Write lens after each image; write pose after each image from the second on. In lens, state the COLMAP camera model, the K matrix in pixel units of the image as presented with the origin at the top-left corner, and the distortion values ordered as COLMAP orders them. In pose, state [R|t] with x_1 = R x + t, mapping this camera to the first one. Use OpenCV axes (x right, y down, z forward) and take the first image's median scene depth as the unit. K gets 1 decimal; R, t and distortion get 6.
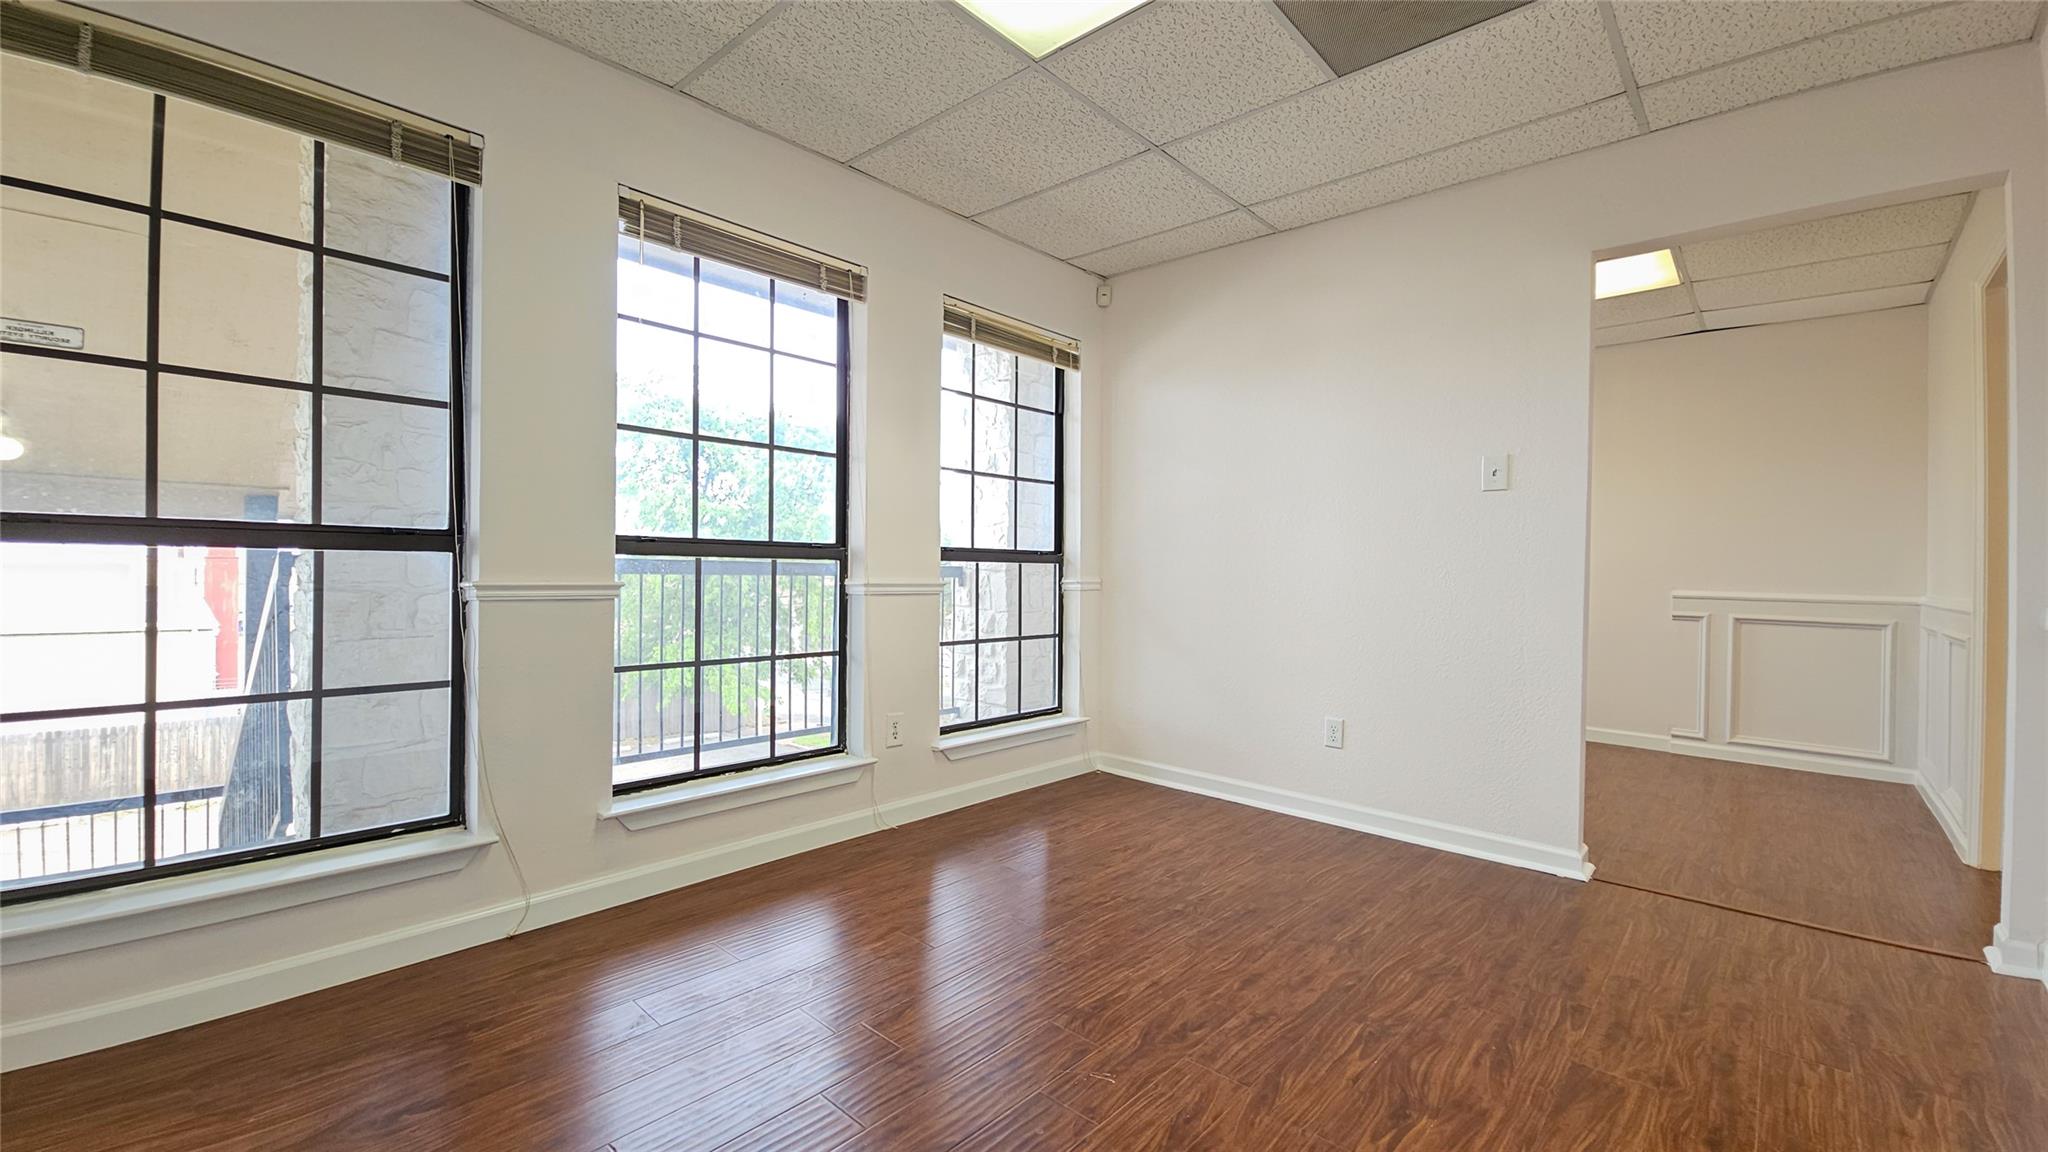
lens RADIAL K [[824.7, 0, 1016.7], [0, 824.7, 569.1], [0, 0, 1]] dist [0.002347, -0.000295]
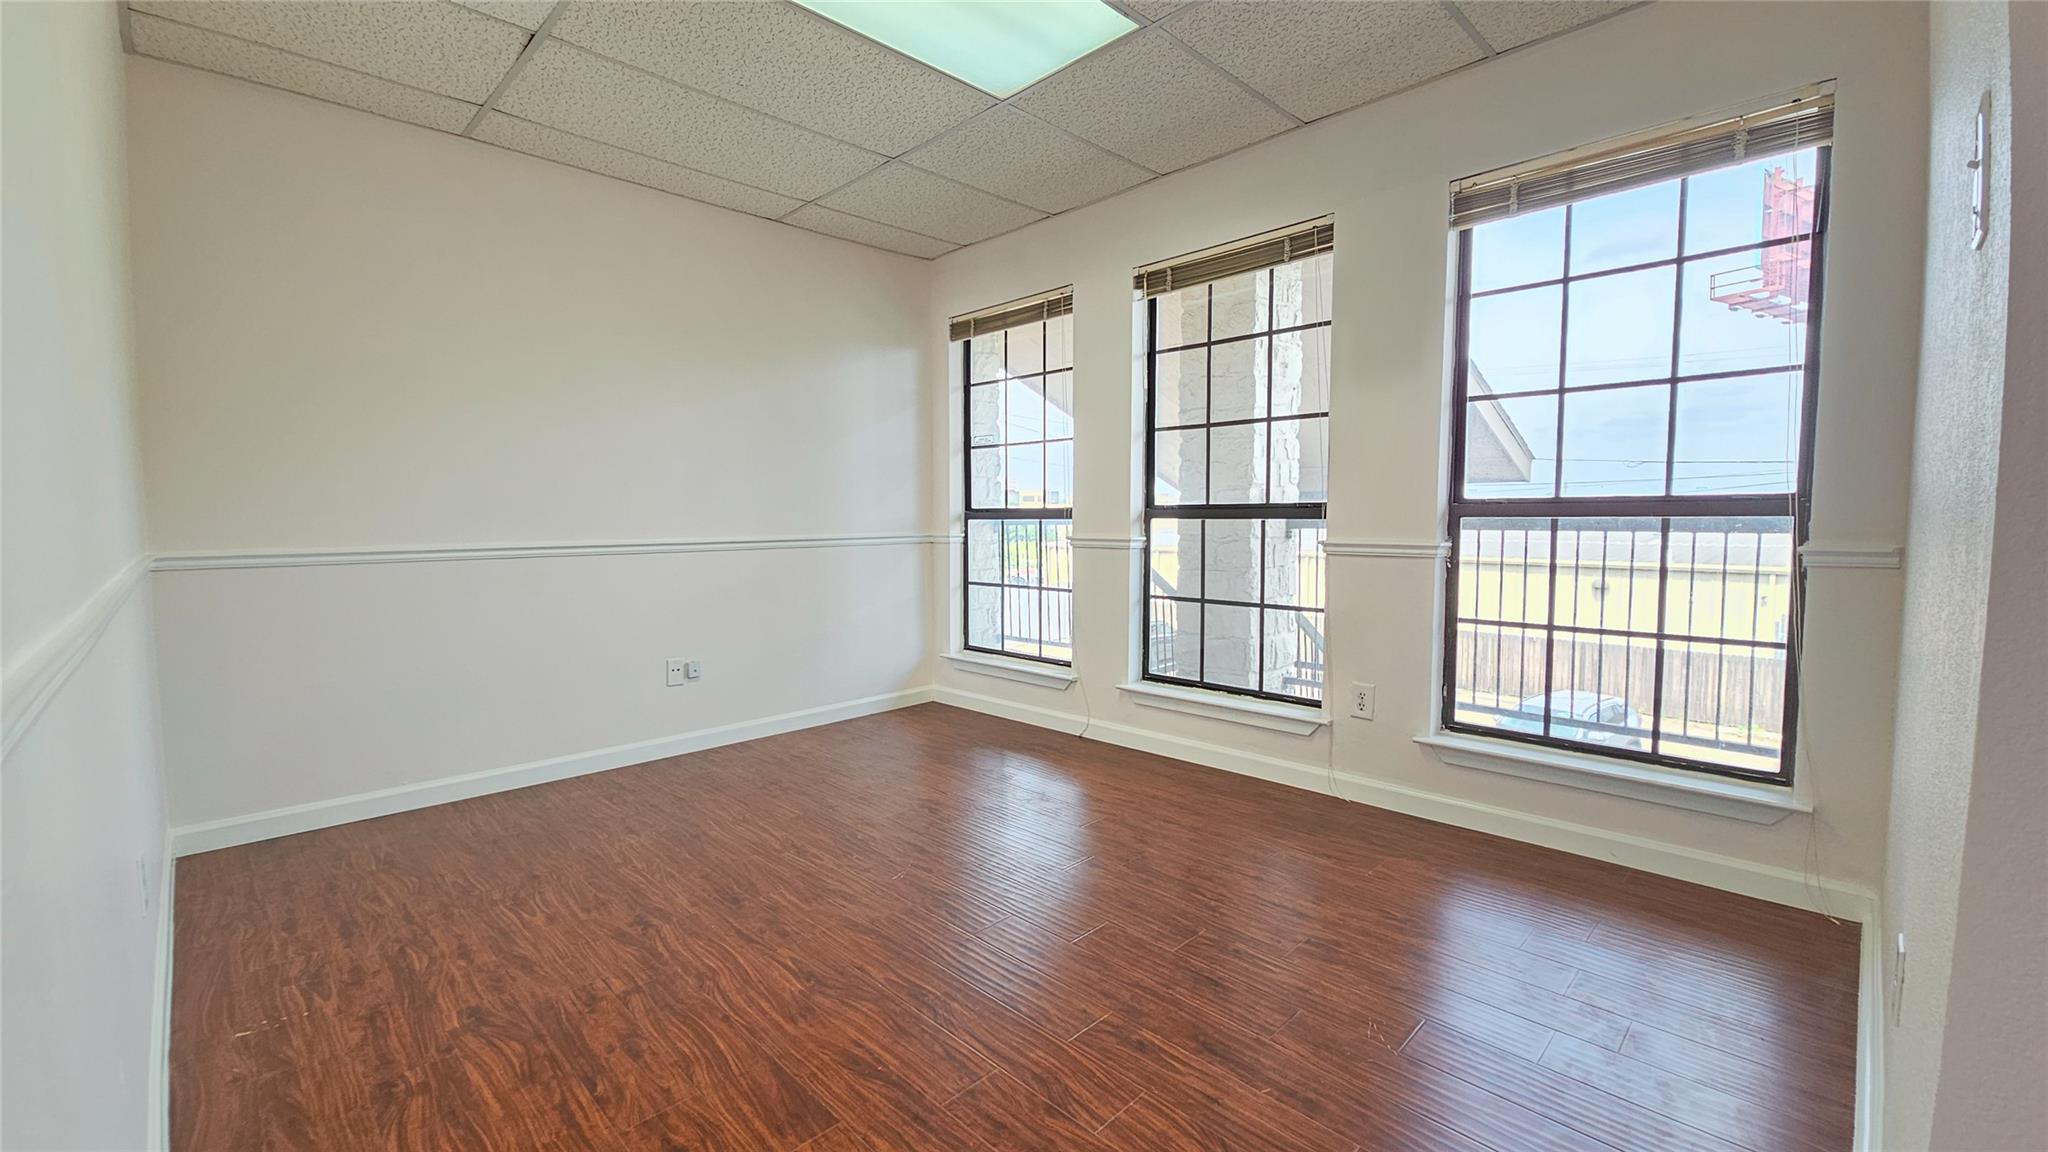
lens RADIAL K [[824.7, 0, 1016.7], [0, 824.7, 569.1], [0, 0, 1]] dist [0.002347, -0.000295]
pose [[-0.045375, 0.053295, -0.997547, 0.985101], [0.012748, 0.998525, 0.052768, -0.009096], [0.998889, -0.010322, -0.045987, 0.815991]]
